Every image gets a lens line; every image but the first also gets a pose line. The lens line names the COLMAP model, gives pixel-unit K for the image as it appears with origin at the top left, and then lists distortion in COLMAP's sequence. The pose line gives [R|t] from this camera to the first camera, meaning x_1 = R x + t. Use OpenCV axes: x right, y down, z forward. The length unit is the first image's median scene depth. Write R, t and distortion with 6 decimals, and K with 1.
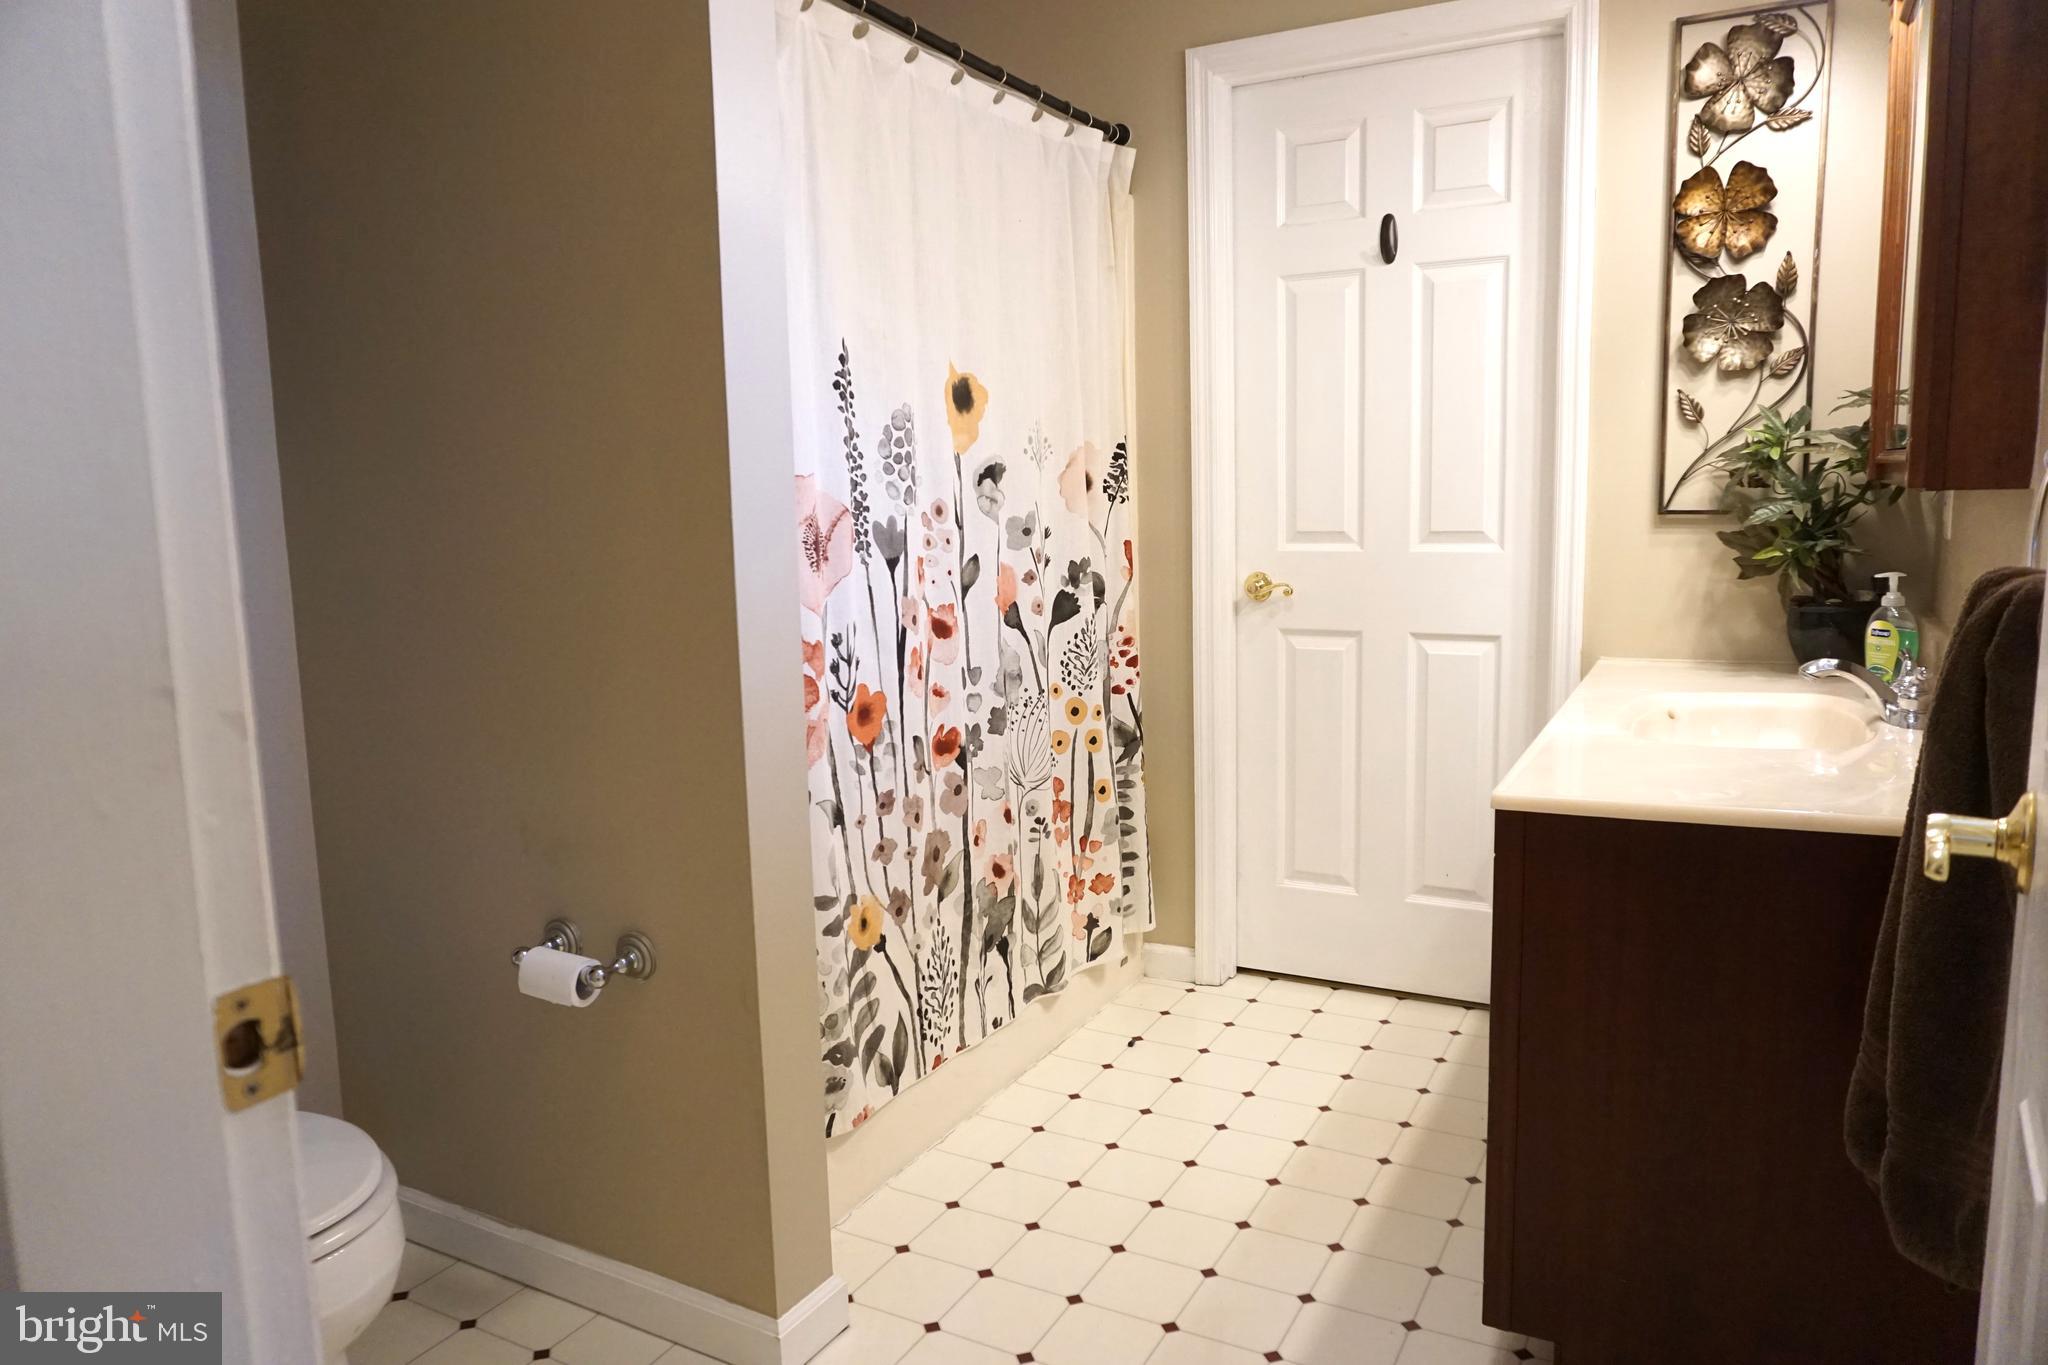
lens RADIAL K [[1368.5, 0, 1023.8], [0, 1368.5, 679.2], [0, 0, 1]] dist [-0.045848, 0.030496]
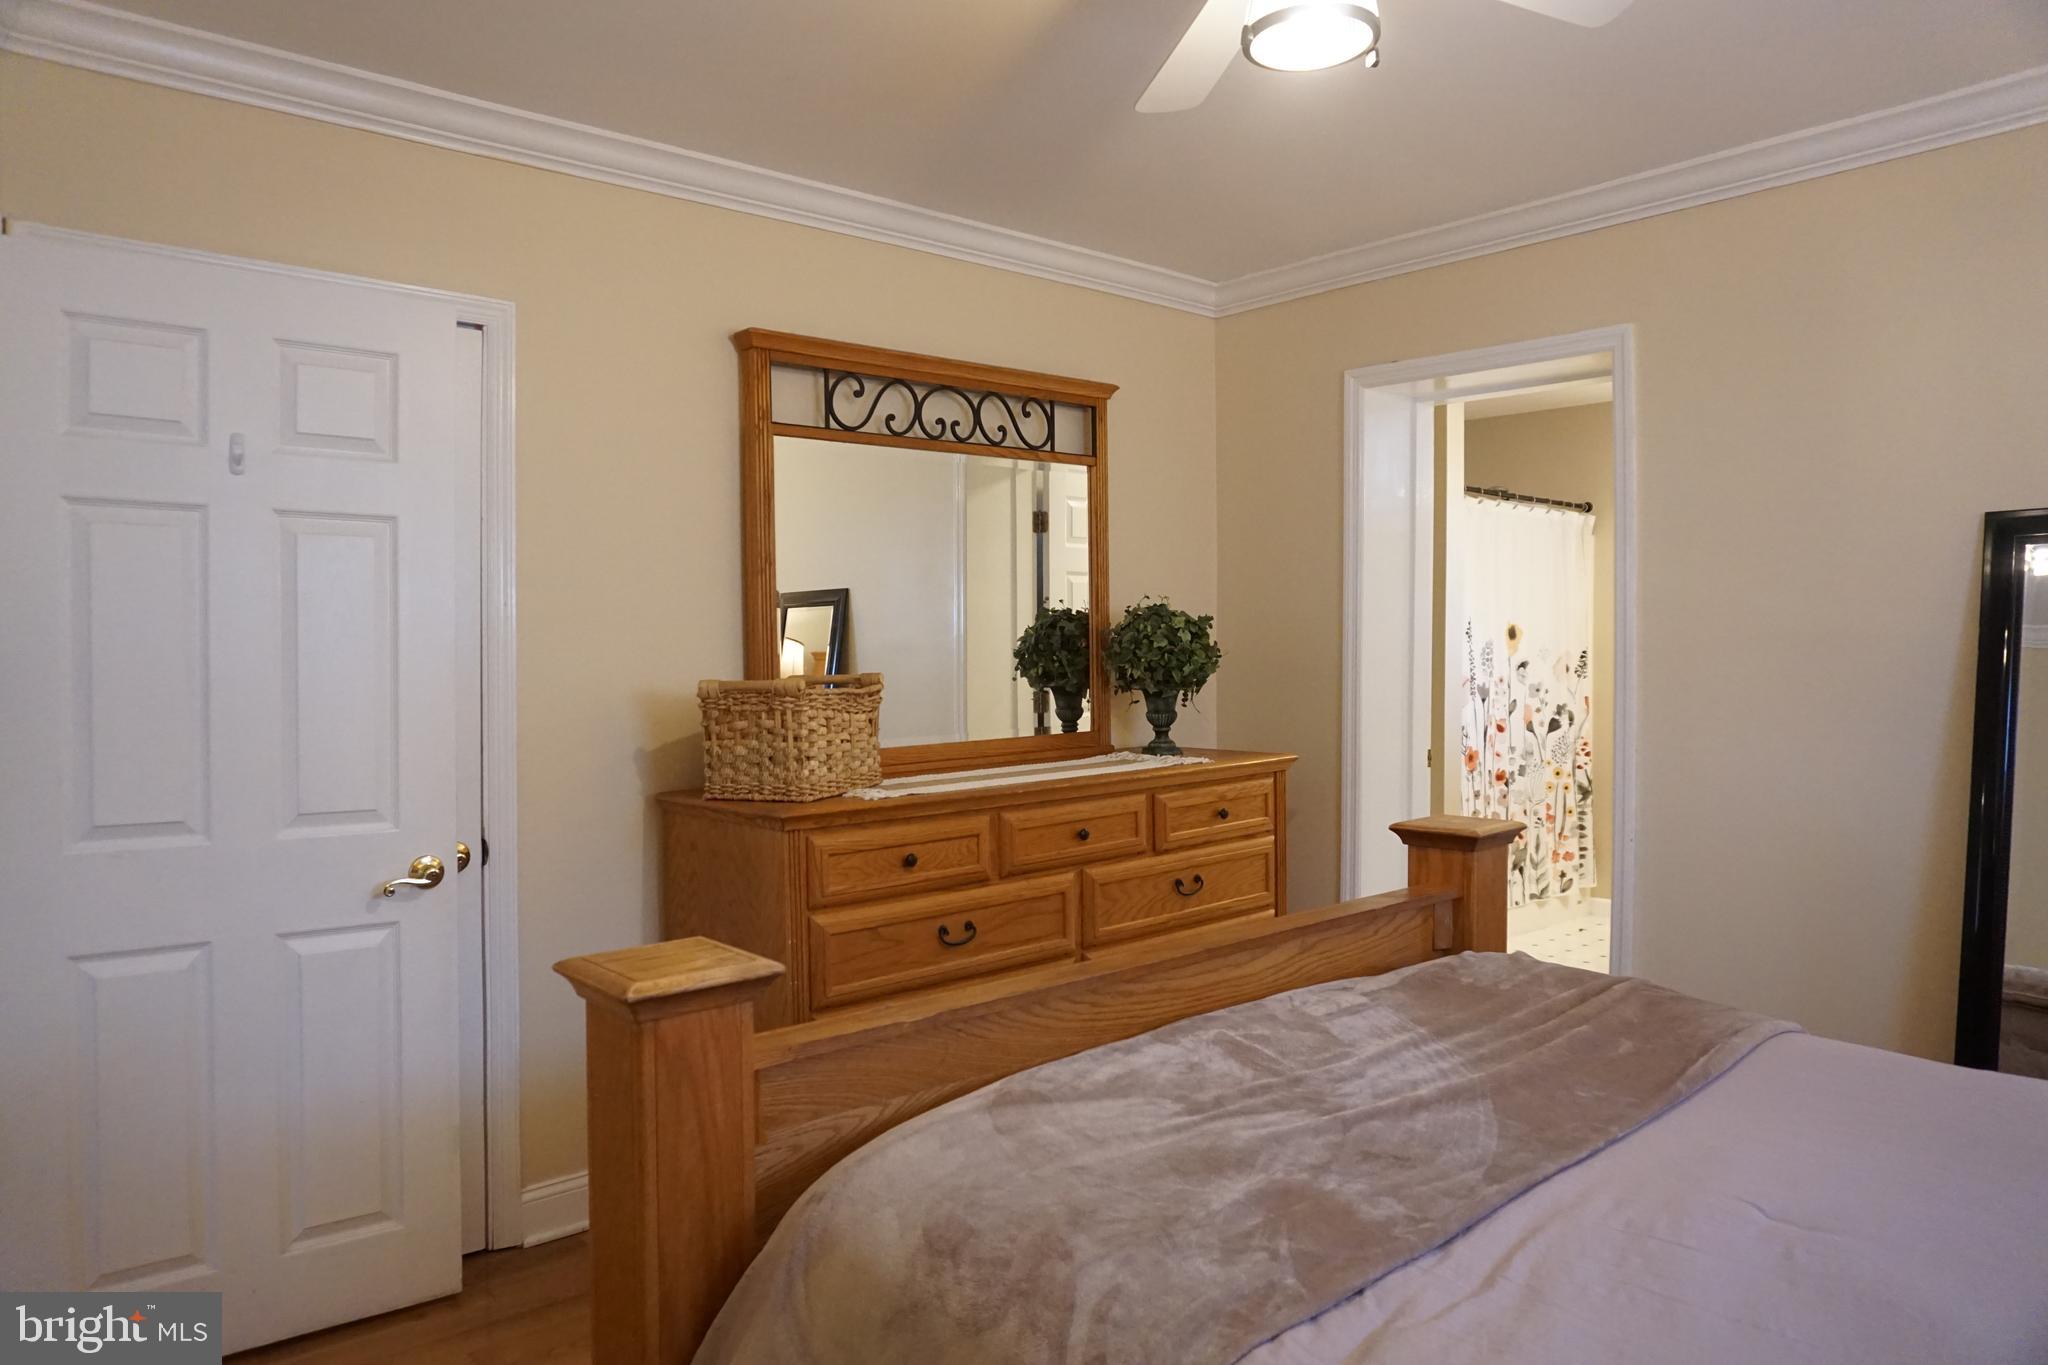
lens RADIAL K [[1368.5, 0, 1023.8], [0, 1368.5, 679.2], [0, 0, 1]] dist [-0.045848, 0.030496]
pose [[0.941839, 0.031088, -0.334624, -0.045335], [-0.068493, 0.992570, -0.100566, 0.157893], [0.329011, 0.117636, 0.936970, -1.385367]]
